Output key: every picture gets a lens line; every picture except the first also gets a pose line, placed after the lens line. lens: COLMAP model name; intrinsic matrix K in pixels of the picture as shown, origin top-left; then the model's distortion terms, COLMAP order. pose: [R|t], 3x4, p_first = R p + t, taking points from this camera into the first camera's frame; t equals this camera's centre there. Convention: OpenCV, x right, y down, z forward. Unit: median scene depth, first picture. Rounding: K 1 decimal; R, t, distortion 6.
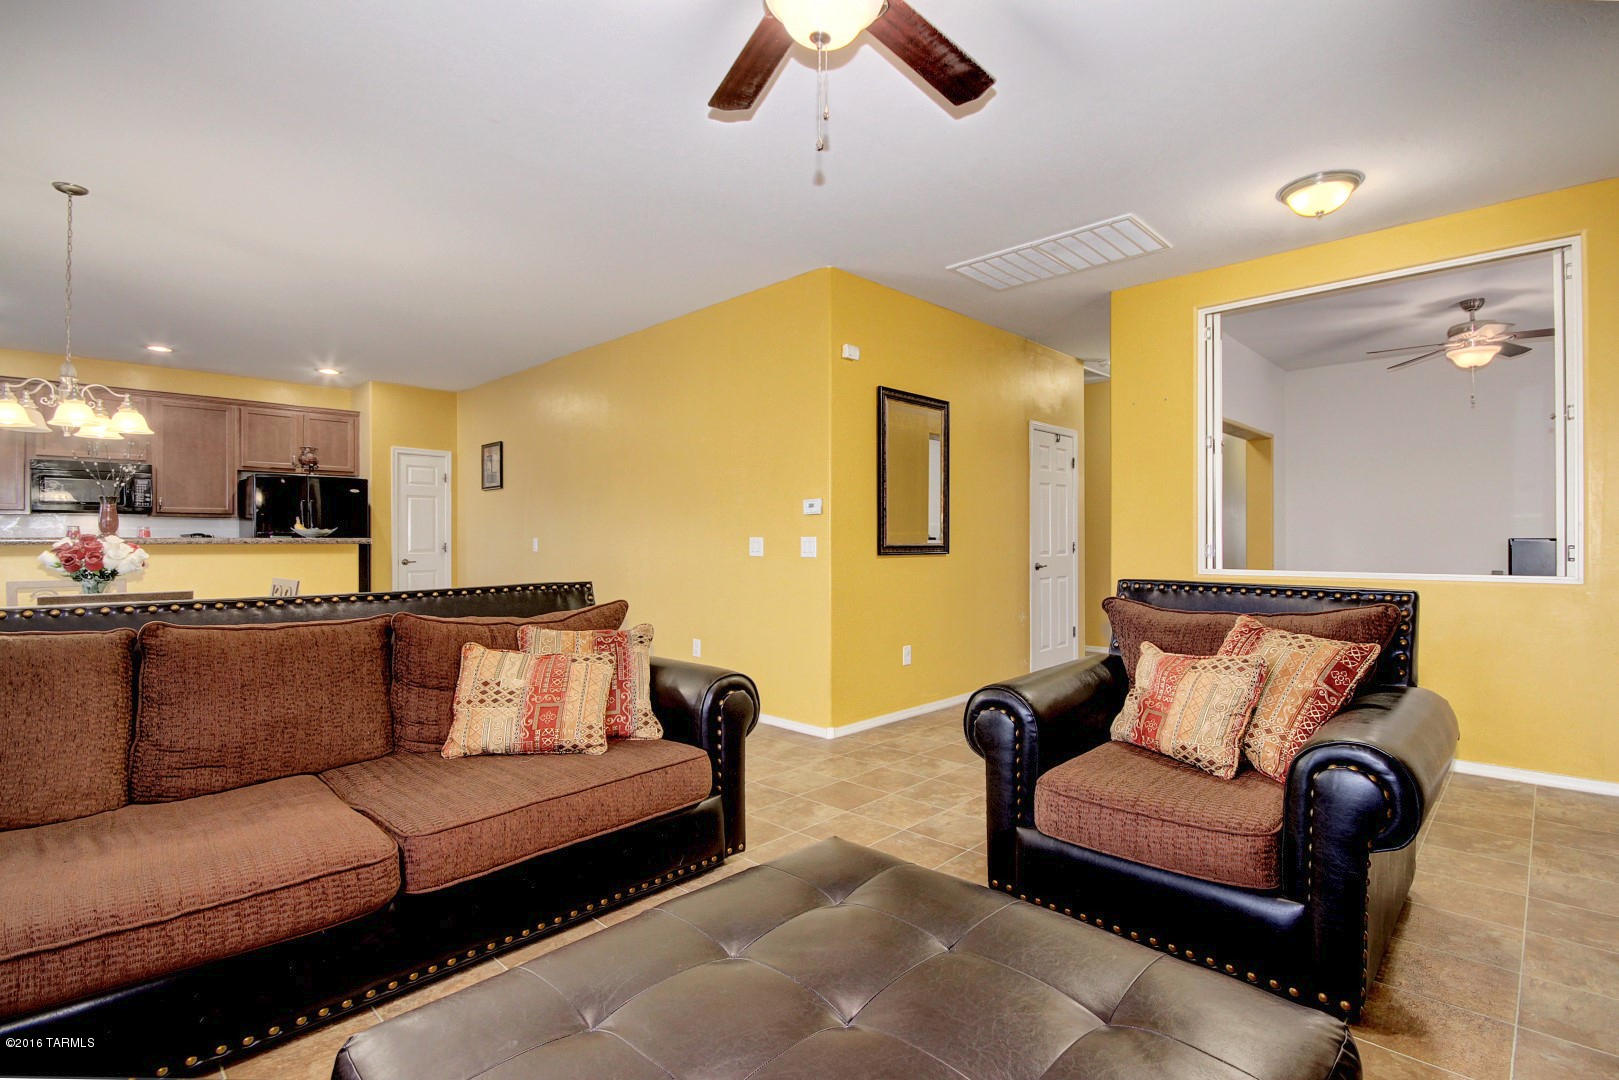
lens RADIAL K [[771.0, 0, 827.8], [0, 771.0, 532.0], [0, 0, 1]] dist [-0.001934, -0.000668]
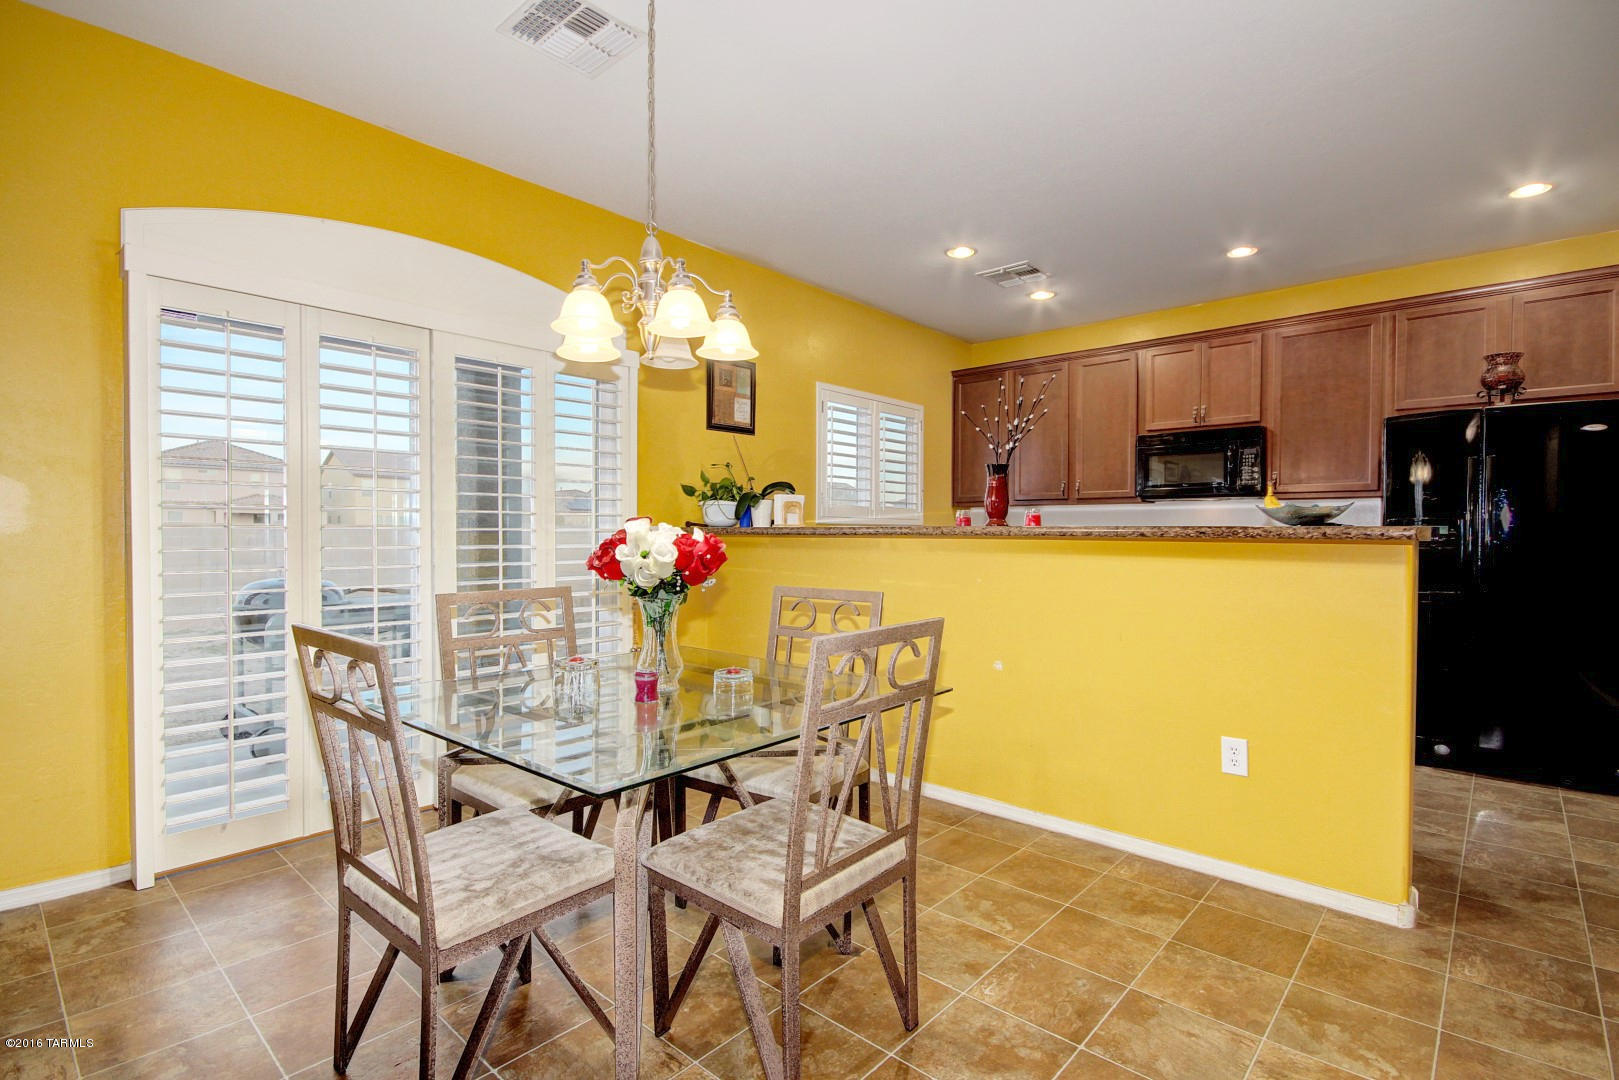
lens RADIAL K [[767.8, 0, 826.6], [0, 767.8, 543.5], [0, 0, 1]] dist [-0.000336, -0.000386]
pose [[0.032772, 0.014493, -0.999358, -0.174308], [0.005863, 0.999875, 0.014692, 0.007520], [0.999446, -0.006341, 0.032683, 0.539138]]
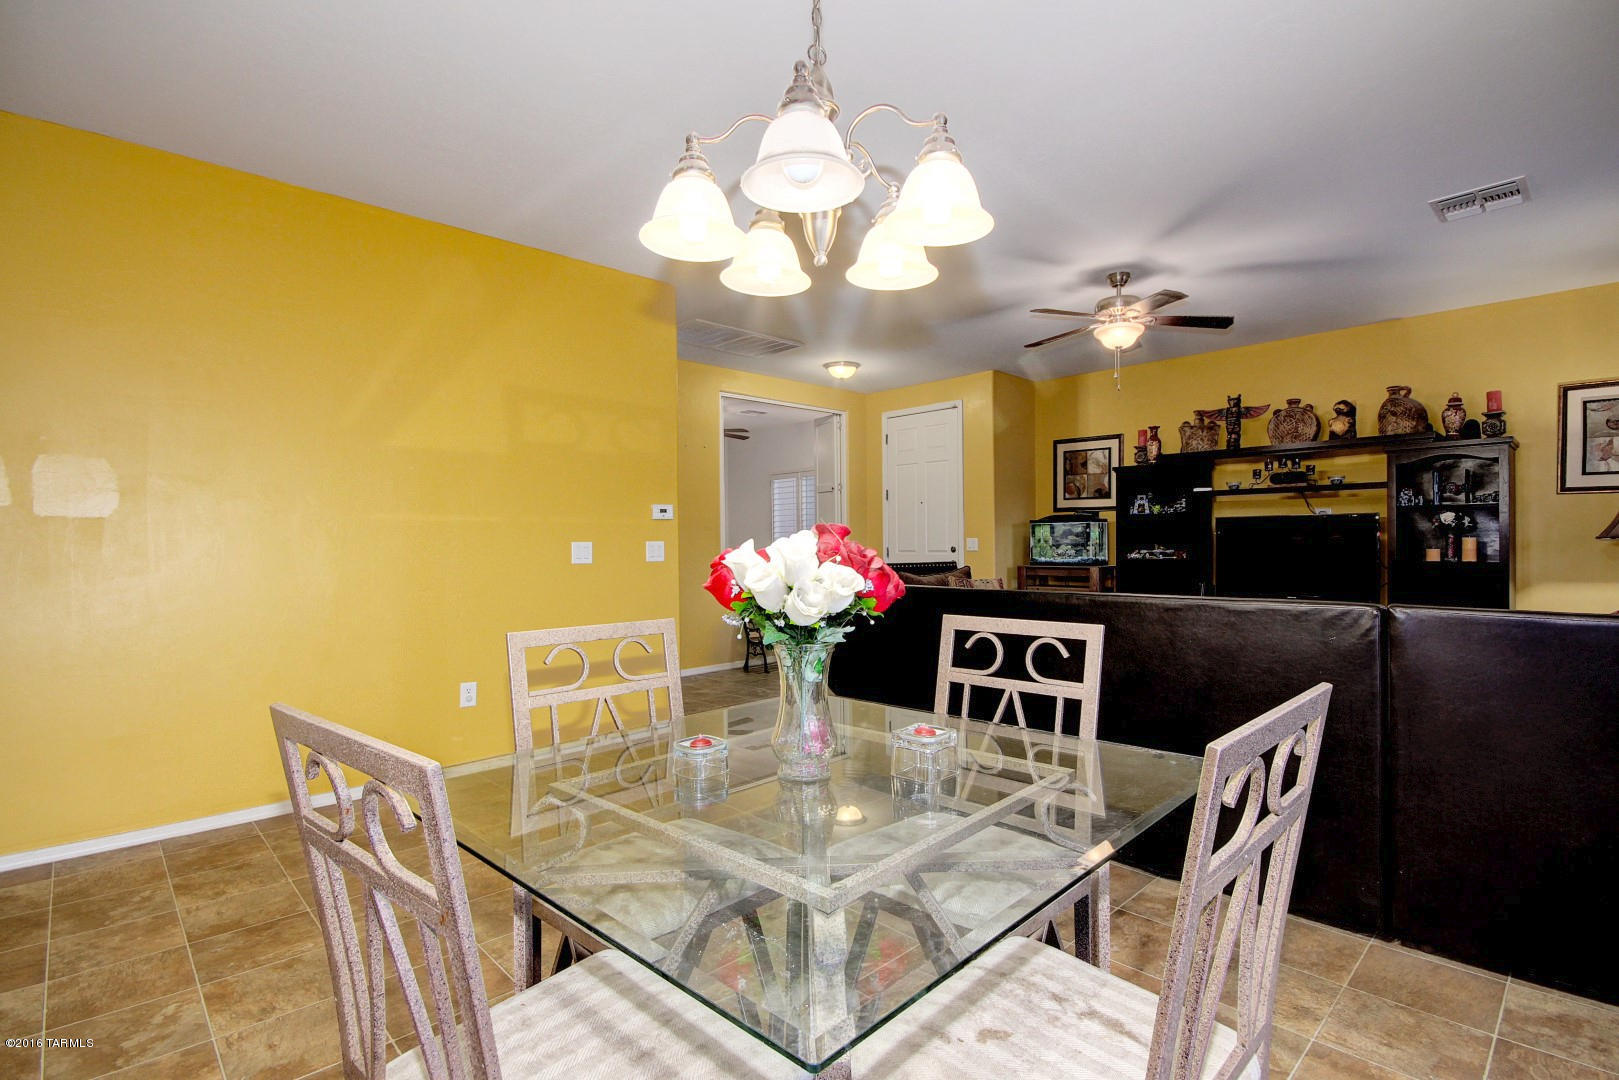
lens RADIAL K [[767.8, 0, 826.6], [0, 767.8, 543.5], [0, 0, 1]] dist [-0.000336, -0.000386]
pose [[0.041852, 0.001867, 0.999122, -0.650595], [-0.003221, 0.999993, -0.001734, 0.006741], [-0.999119, -0.003145, 0.041858, 0.461419]]
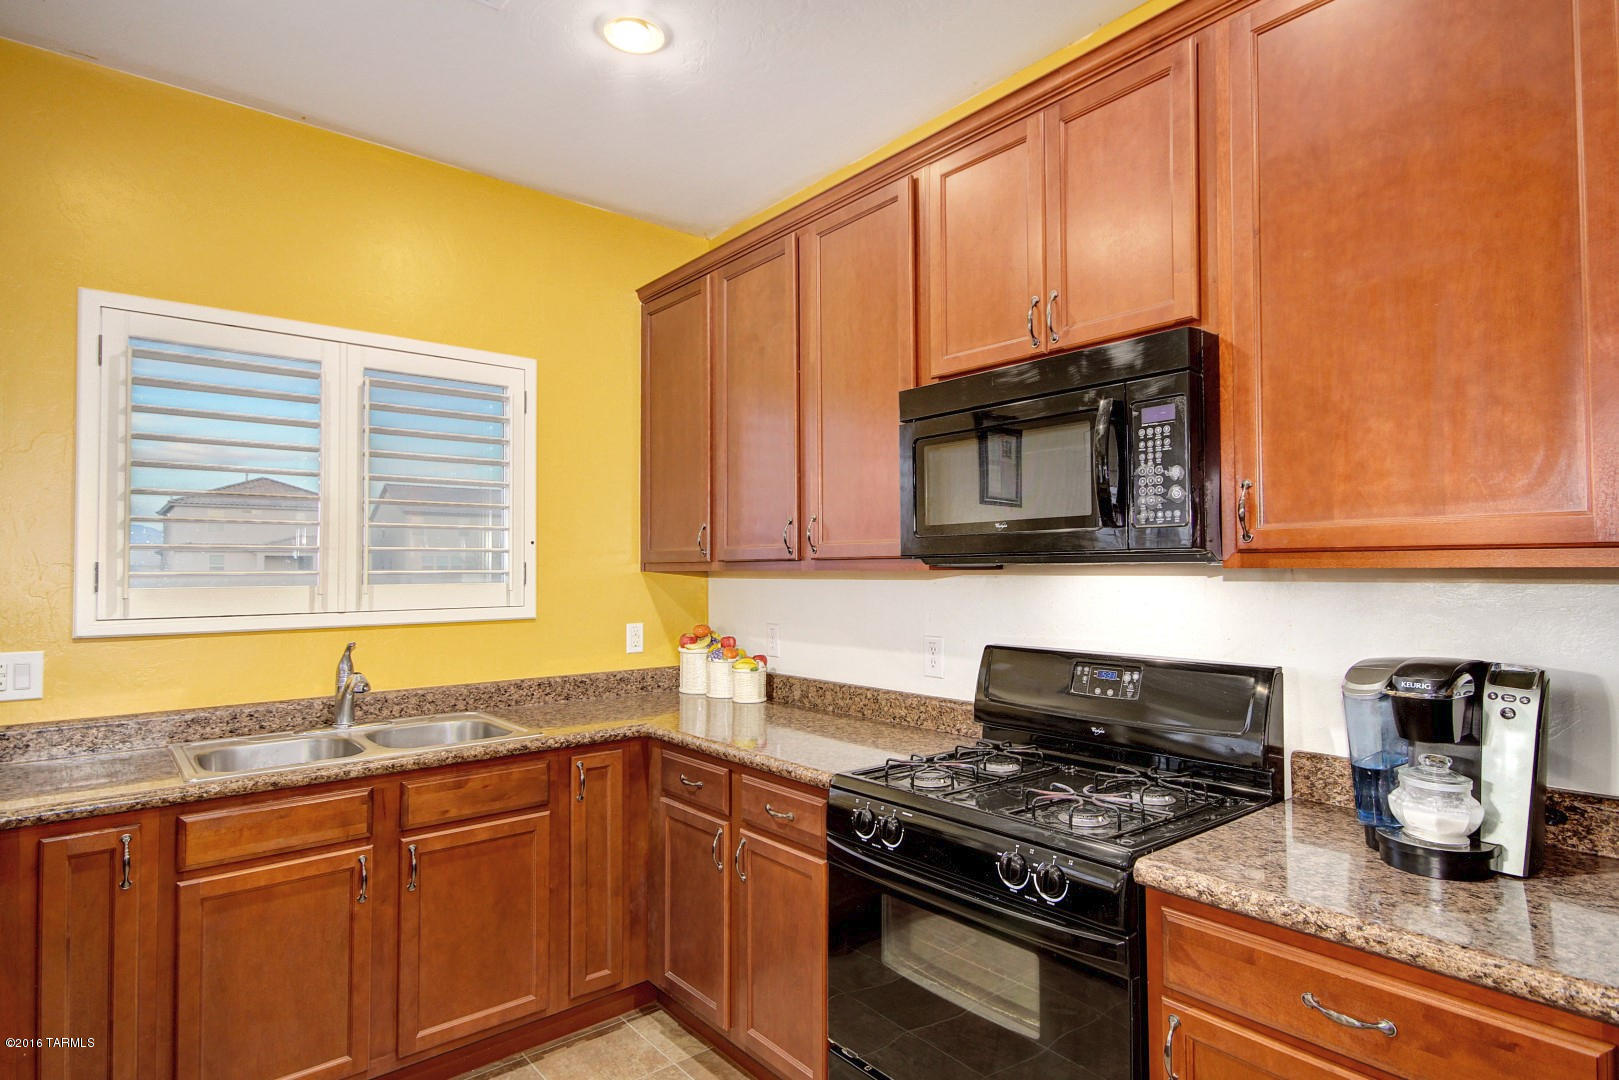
lens RADIAL K [[867.8, 0, 828.0], [0, 867.8, 543.8], [0, 0, 1]] dist [0.010255, -0.000672]
pose [[-0.115544, -0.022864, -0.993039, -0.587656], [0.017621, 0.999531, -0.025064, -0.021860], [0.993146, -0.020395, -0.115086, 0.864920]]
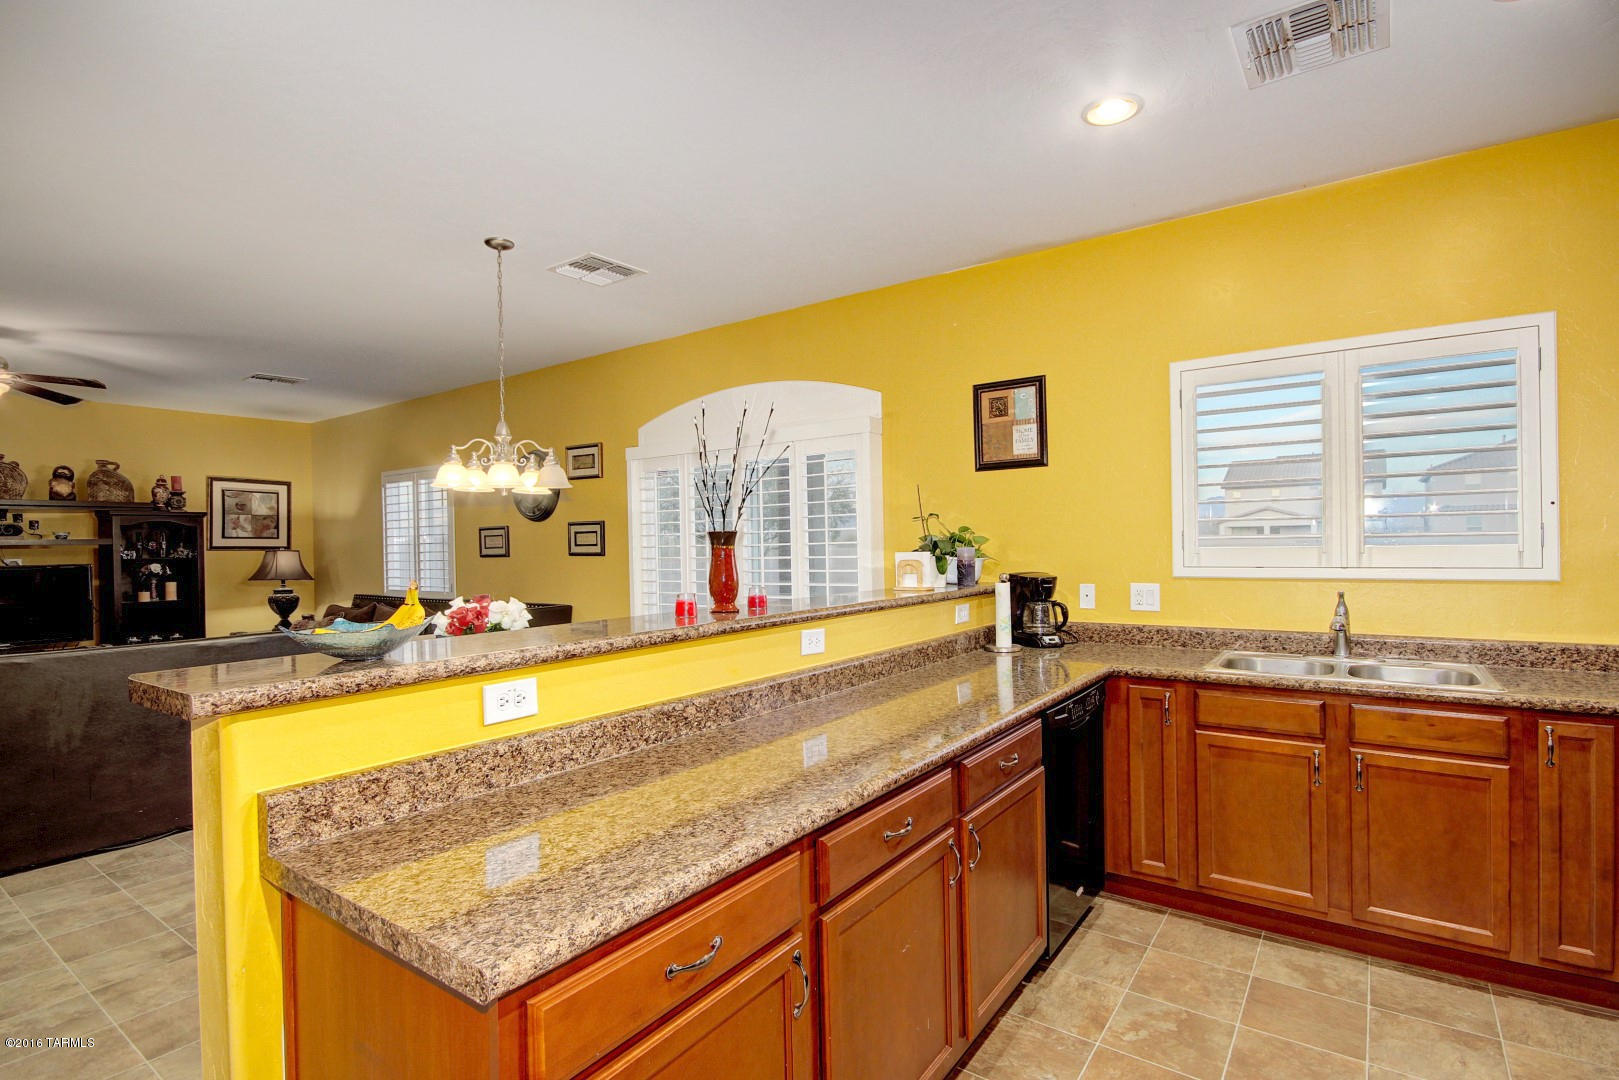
lens RADIAL K [[782.0, 0, 828.7], [0, 782.0, 544.8], [0, 0, 1]] dist [0.001632, -0.000942]
pose [[-0.989556, 0.021869, -0.142478, -0.601448], [0.023390, 0.999686, -0.009007, -0.020326], [0.142236, -0.012246, -0.989757, 0.991688]]
